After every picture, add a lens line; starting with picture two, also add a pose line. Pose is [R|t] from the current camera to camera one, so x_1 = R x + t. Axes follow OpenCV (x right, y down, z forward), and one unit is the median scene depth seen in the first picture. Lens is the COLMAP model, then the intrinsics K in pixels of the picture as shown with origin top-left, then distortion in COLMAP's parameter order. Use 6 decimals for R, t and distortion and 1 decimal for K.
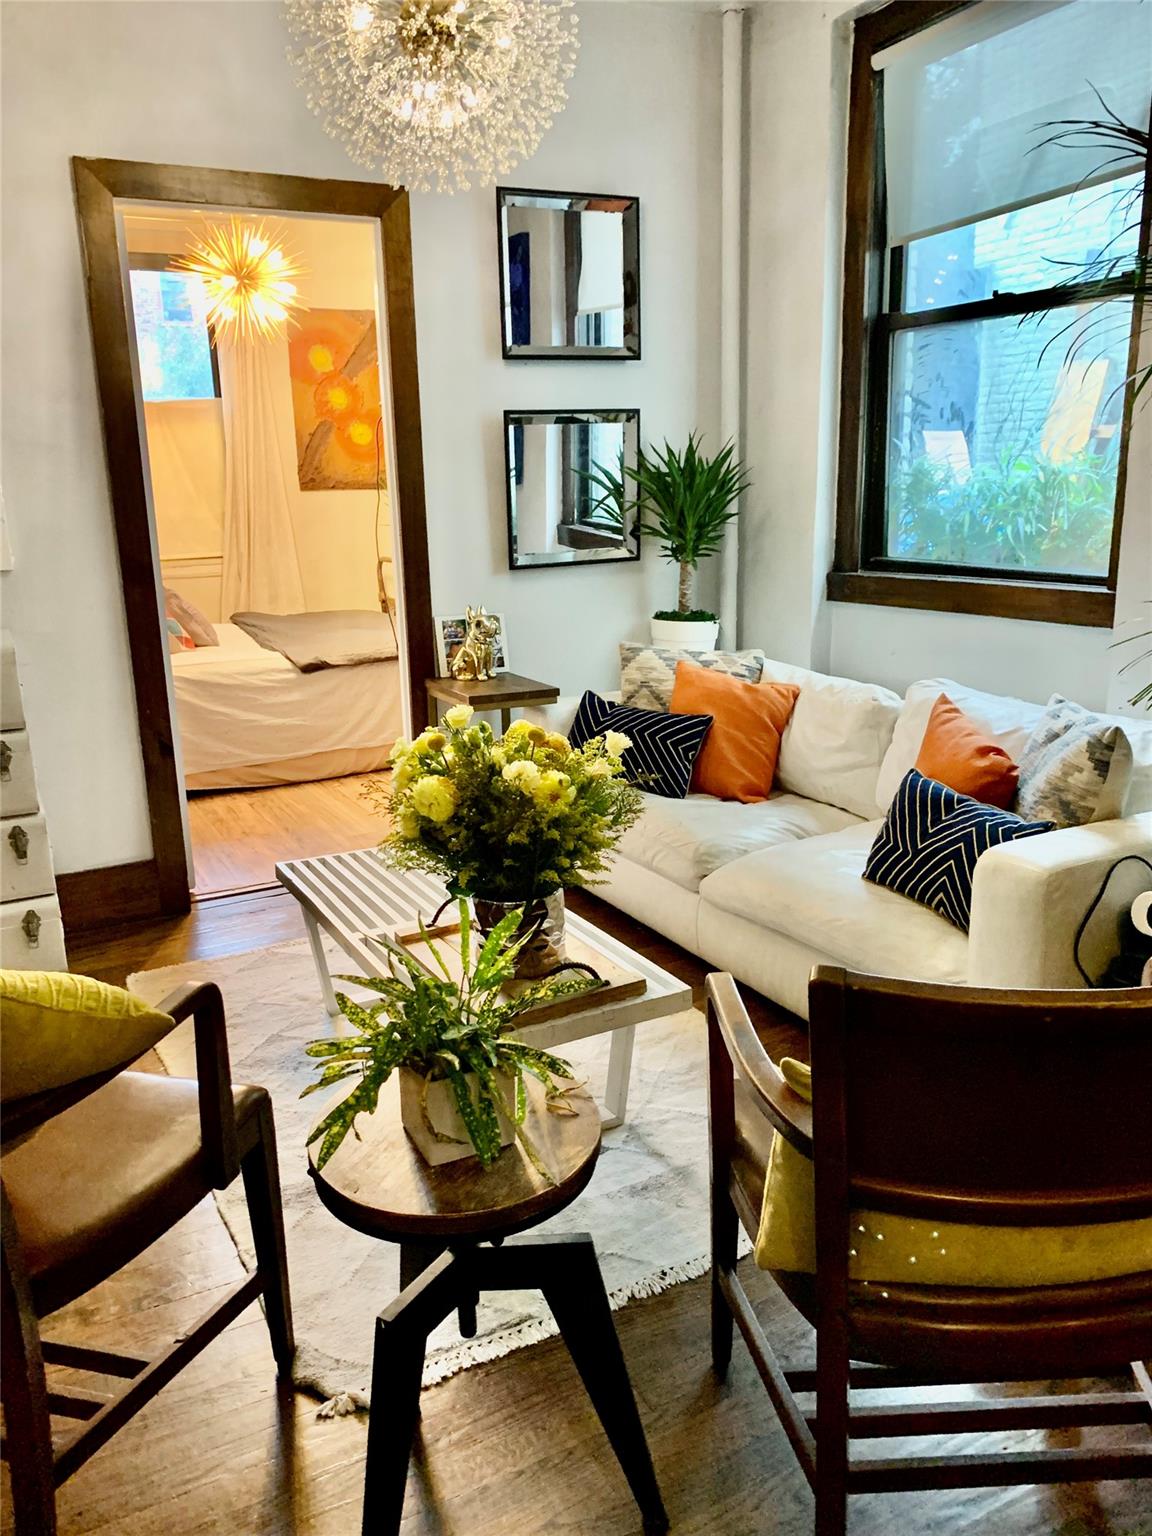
lens RADIAL K [[1172.7, 0, 585.9], [0, 1172.7, 786.1], [0, 0, 1]] dist [0.042322, -0.060489]
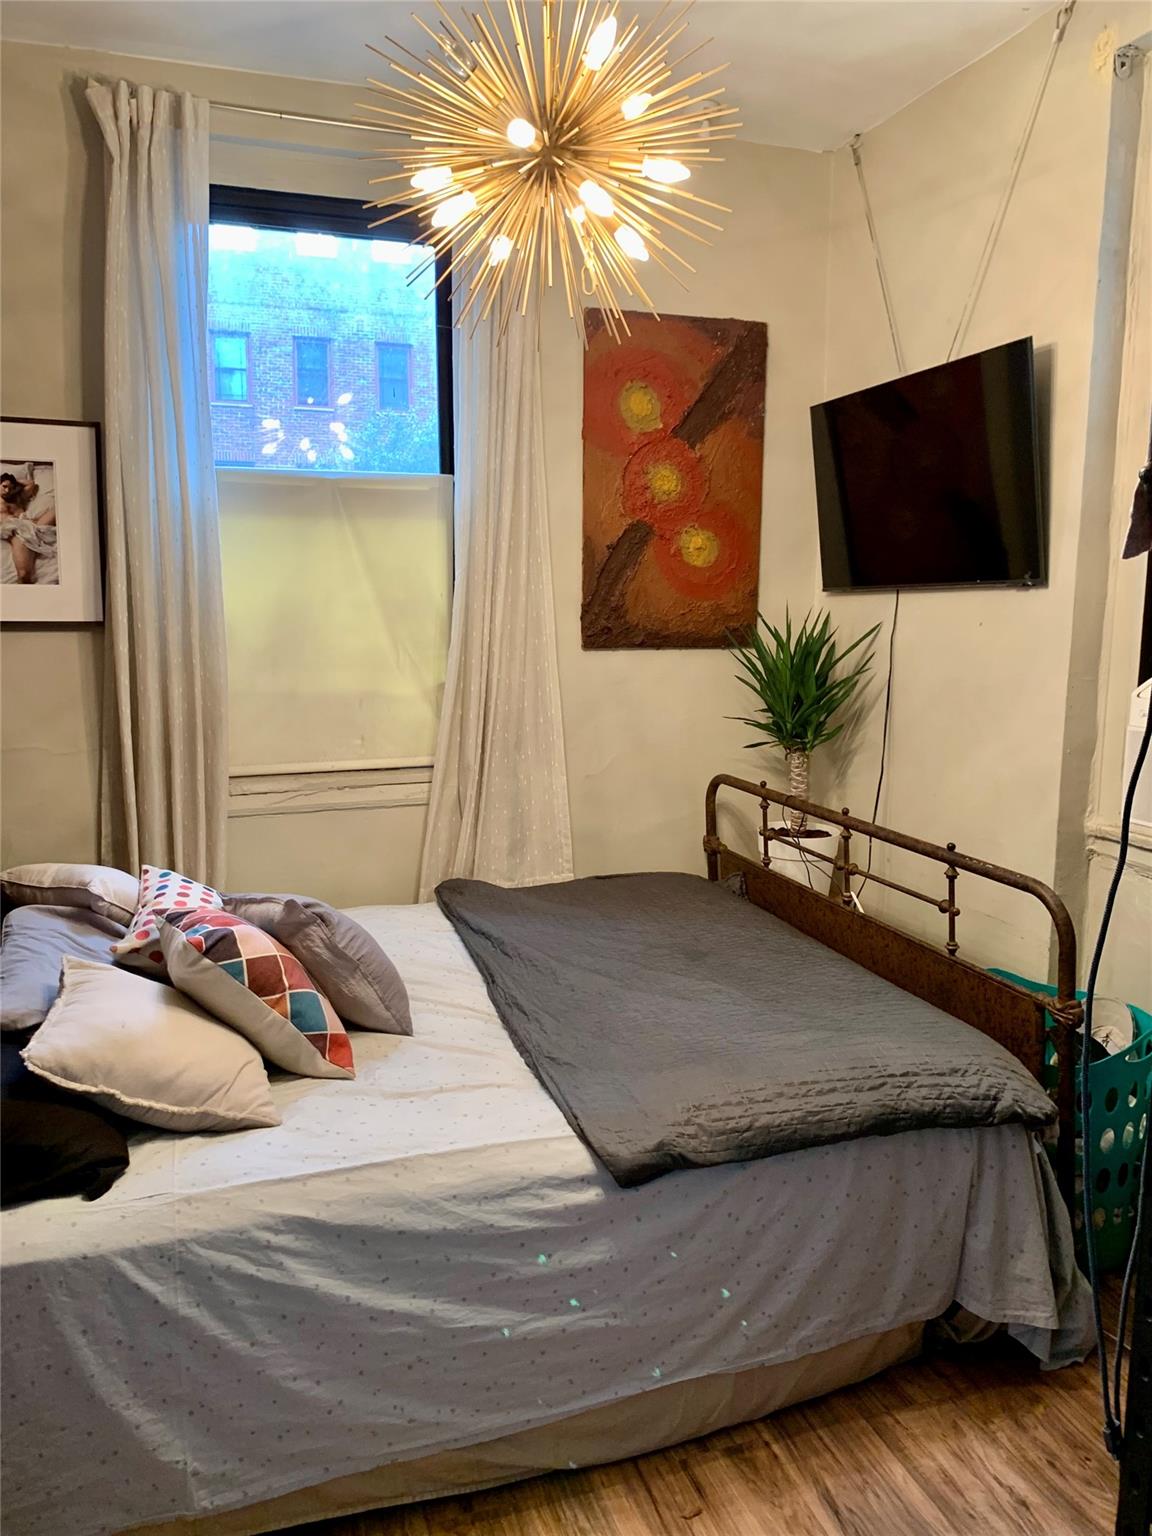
lens RADIAL K [[1172.7, 0, 584.1], [0, 1172.7, 755.8], [0, 0, 1]] dist [0.042322, -0.060489]
pose [[0.987650, 0.054640, -0.146843, -0.284721], [-0.069544, 0.992719, -0.098351, -0.266937], [0.140399, 0.107348, 0.984258, 0.858552]]
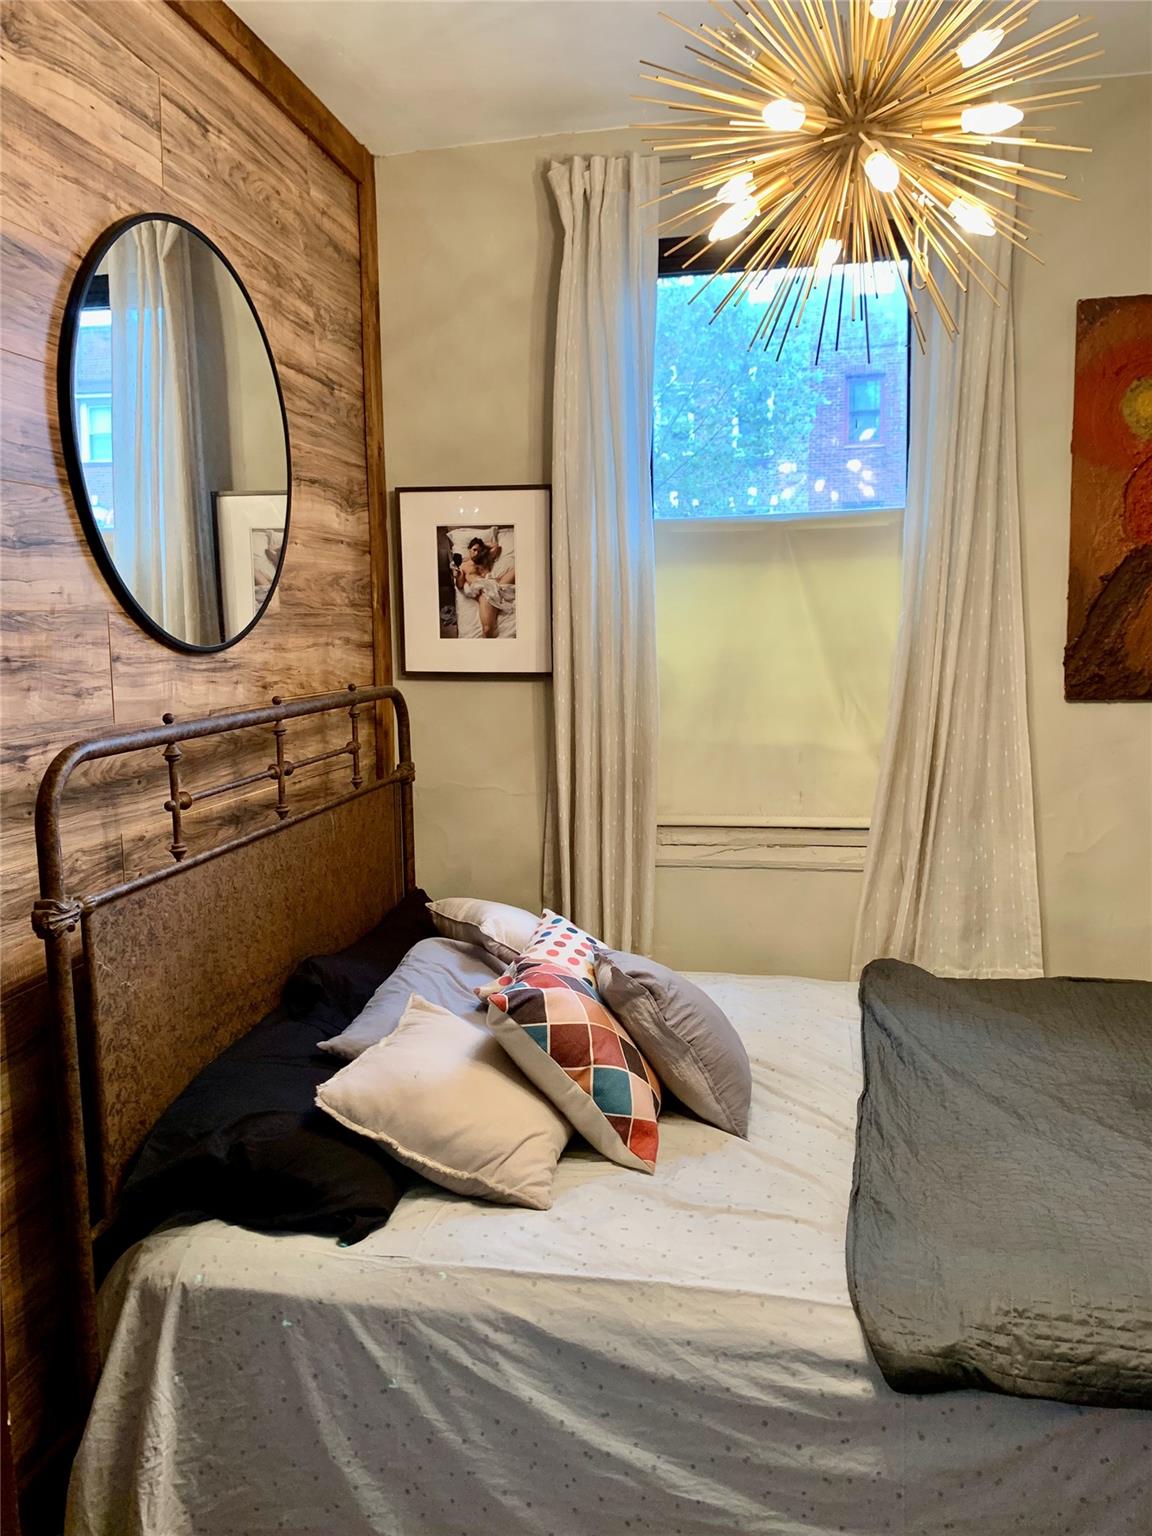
lens RADIAL K [[1172.7, 0, 583.4], [0, 1172.7, 750.1], [0, 0, 1]] dist [0.042322, -0.060489]
pose [[0.771108, 0.081289, -0.631494, -0.177724], [-0.161106, 0.984452, -0.070000, -0.303923], [0.615985, 0.155715, 0.772214, 0.967744]]
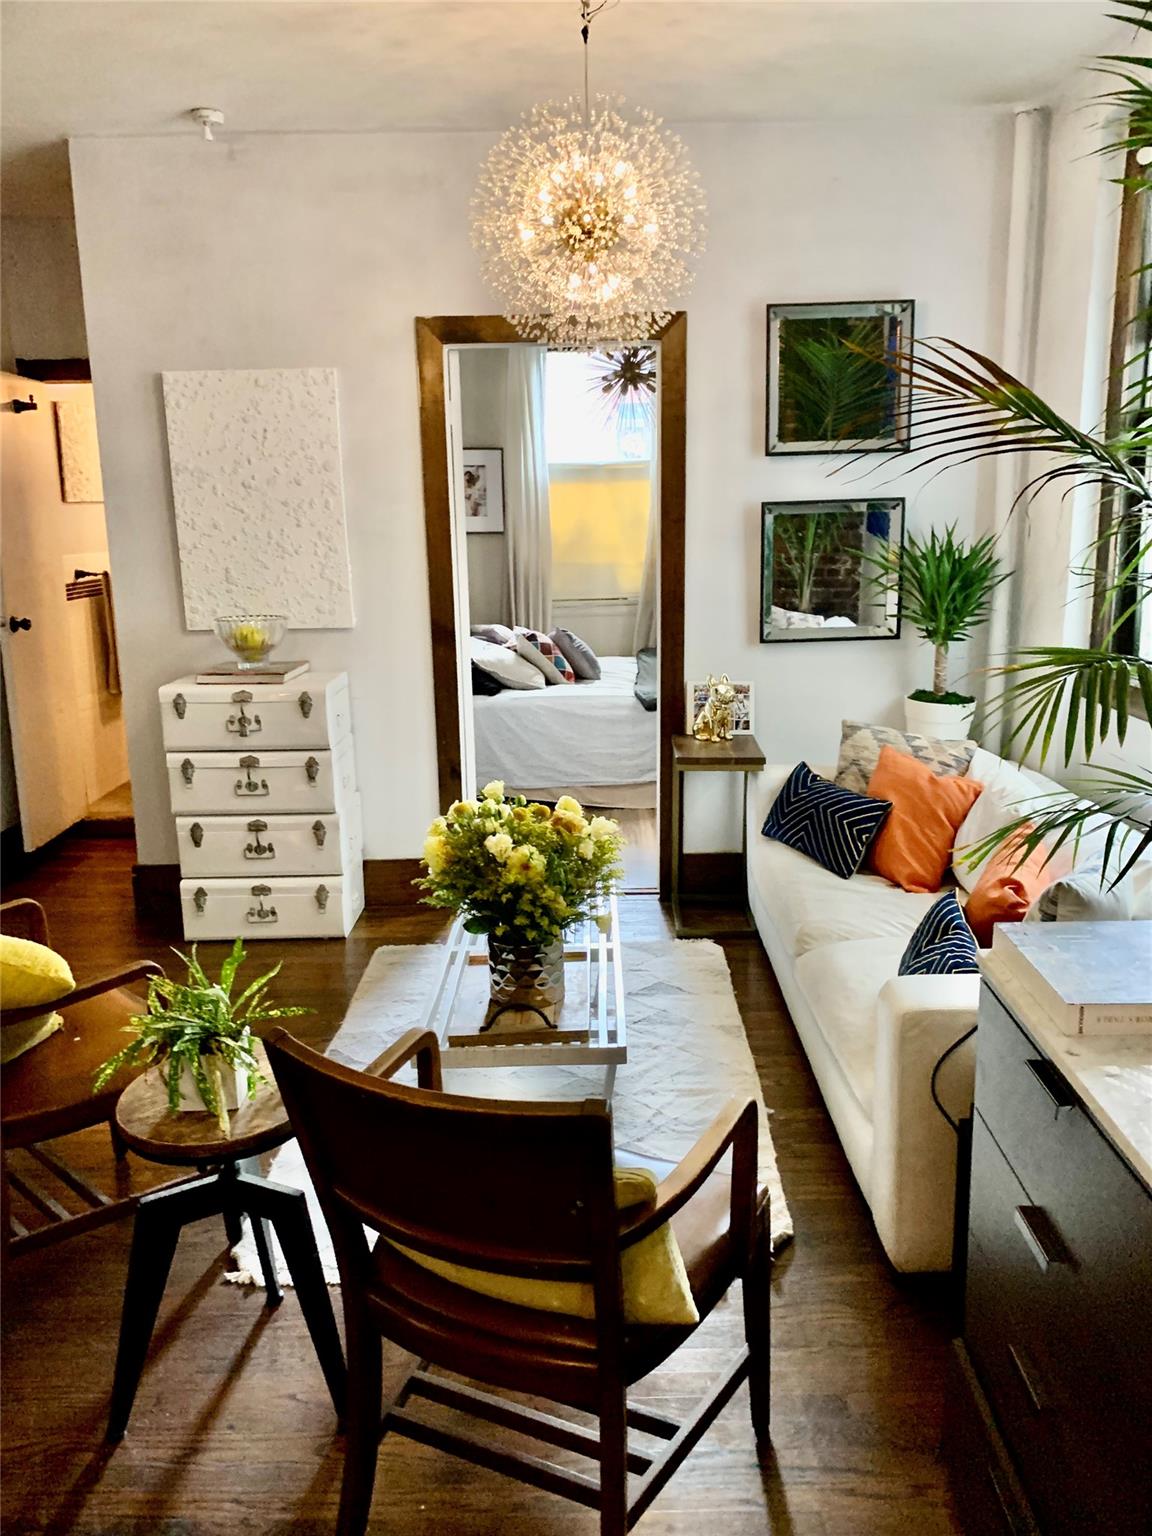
lens RADIAL K [[1172.7, 0, 583.3], [0, 1172.7, 766.2], [0, 0, 1]] dist [0.042322, -0.060489]
pose [[0.877100, 0.112929, -0.466843, 0.329717], [-0.123046, 0.992361, 0.008872, -0.063710], [0.464278, 0.049661, 0.884296, -0.035041]]
